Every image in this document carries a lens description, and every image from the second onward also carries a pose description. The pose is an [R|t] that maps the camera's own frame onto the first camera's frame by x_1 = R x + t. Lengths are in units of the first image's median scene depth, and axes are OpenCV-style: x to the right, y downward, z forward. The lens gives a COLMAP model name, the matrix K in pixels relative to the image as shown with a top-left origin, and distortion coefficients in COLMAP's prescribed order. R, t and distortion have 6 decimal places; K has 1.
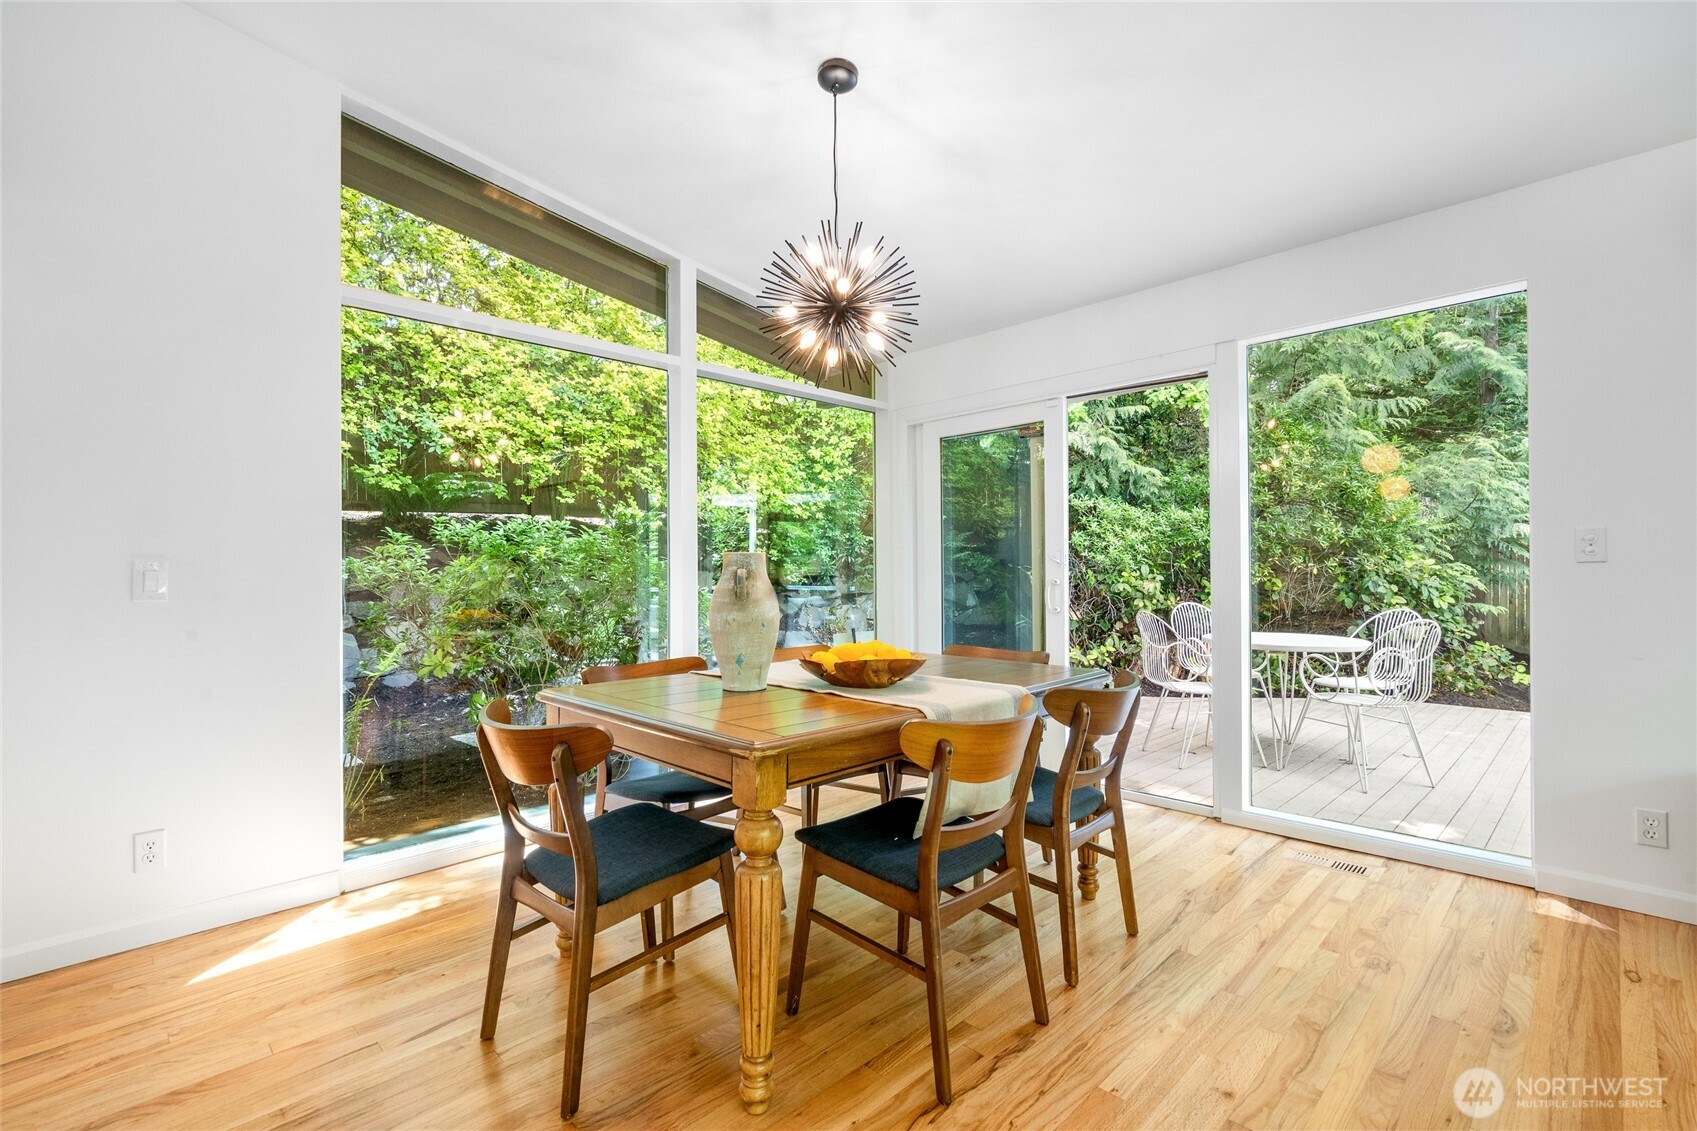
lens RADIAL K [[754.2, 0, 848.5], [0, 754.2, 565.5], [0, 0, 1]] dist [0.016246, 0.000014]
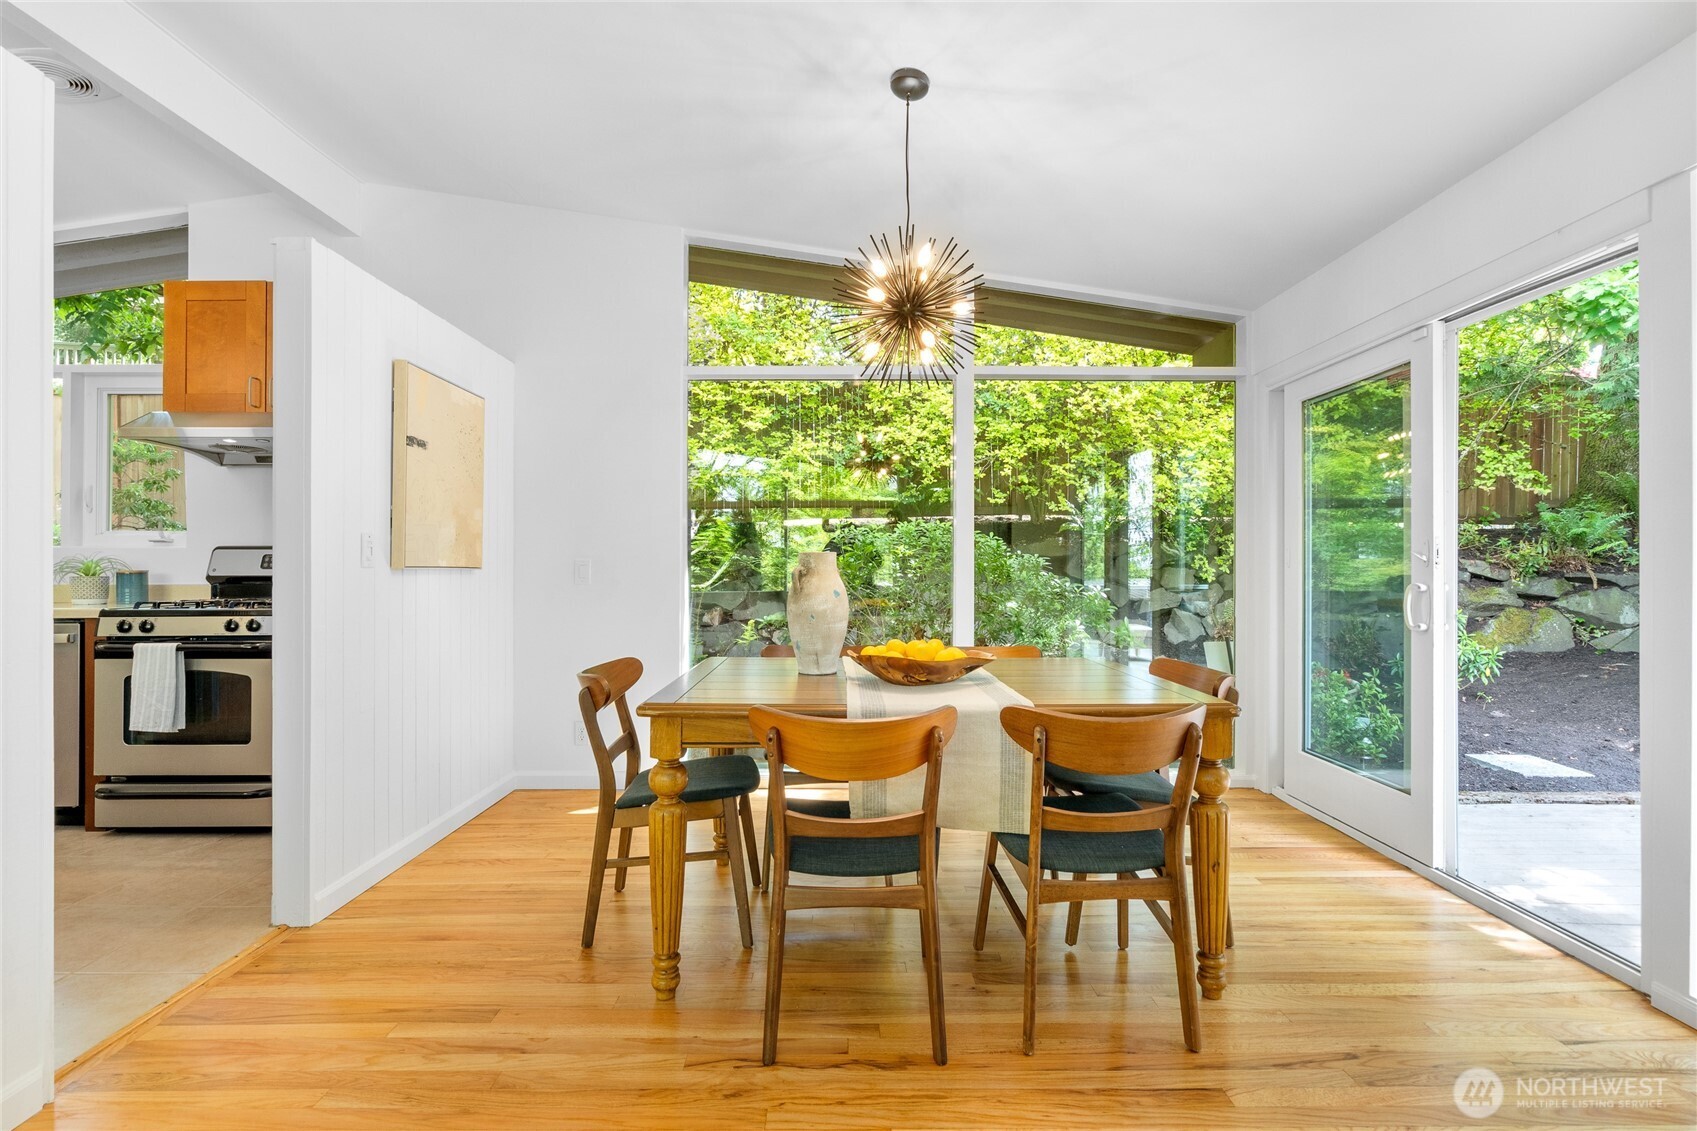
lens RADIAL K [[769.6, 0, 848.5], [0, 769.6, 565.5], [0, 0, 1]] dist [-0.002004, -0.000379]
pose [[0.730065, 0.006909, -0.683343, 0.432064], [-0.001864, 0.999965, 0.008119, -0.007187], [0.683375, -0.004654, 0.730052, 0.131352]]
